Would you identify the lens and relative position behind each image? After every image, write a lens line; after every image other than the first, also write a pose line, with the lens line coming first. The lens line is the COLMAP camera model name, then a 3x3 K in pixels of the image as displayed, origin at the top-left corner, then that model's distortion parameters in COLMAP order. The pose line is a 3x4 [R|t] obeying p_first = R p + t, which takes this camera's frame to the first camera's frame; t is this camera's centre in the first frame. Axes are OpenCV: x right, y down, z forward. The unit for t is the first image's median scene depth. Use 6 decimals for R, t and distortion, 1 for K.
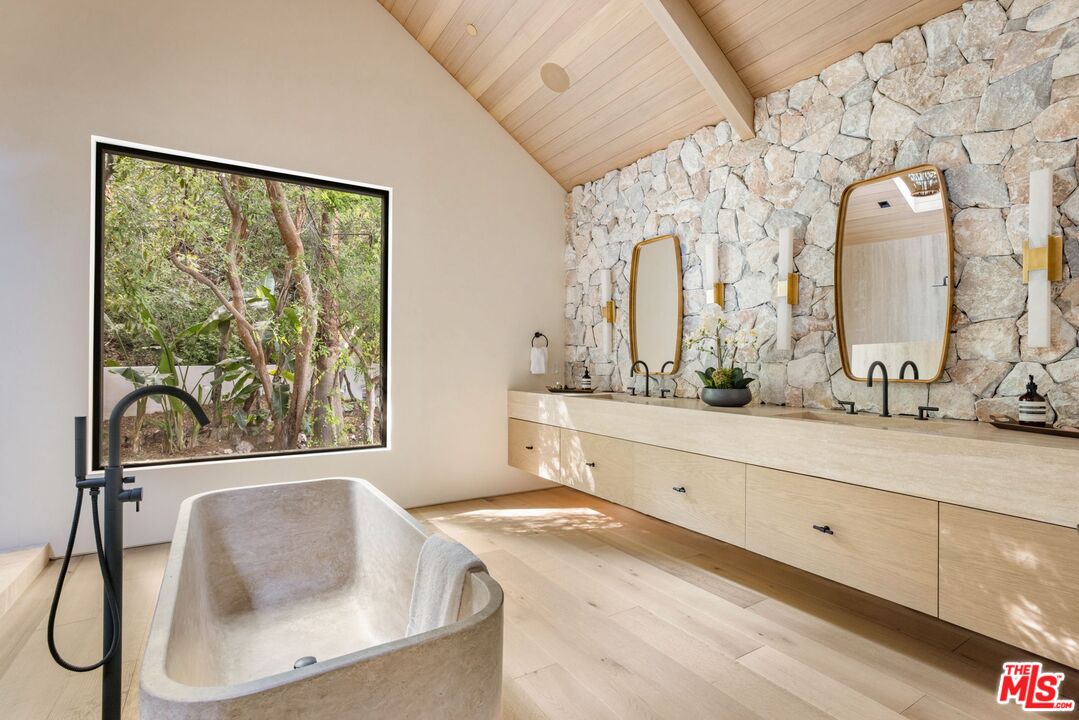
lens RADIAL K [[533.1, 0, 538.0], [0, 533.1, 358.0], [0, 0, 1]] dist [-0.039846, 0.031036]
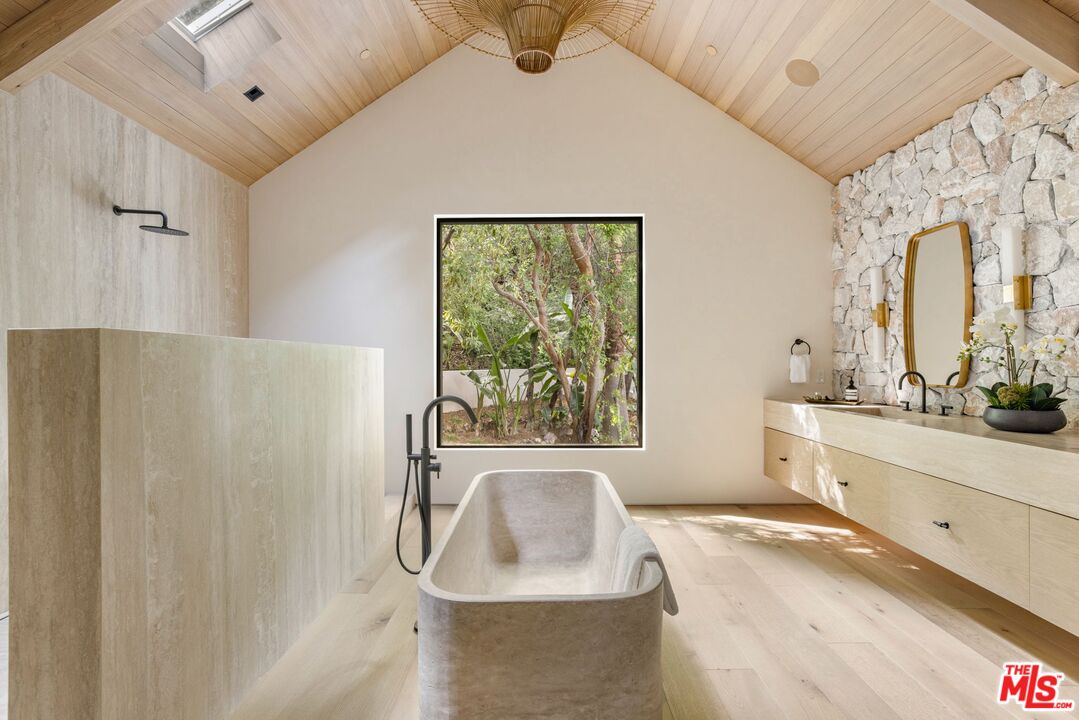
lens RADIAL K [[533.1, 0, 538.0], [0, 533.1, 358.0], [0, 0, 1]] dist [-0.039846, 0.031036]
pose [[0.840607, -0.008611, -0.541577, 0.143523], [0.010922, 0.999940, 0.001052, -0.024383], [0.541536, -0.006799, 0.840650, -0.057823]]
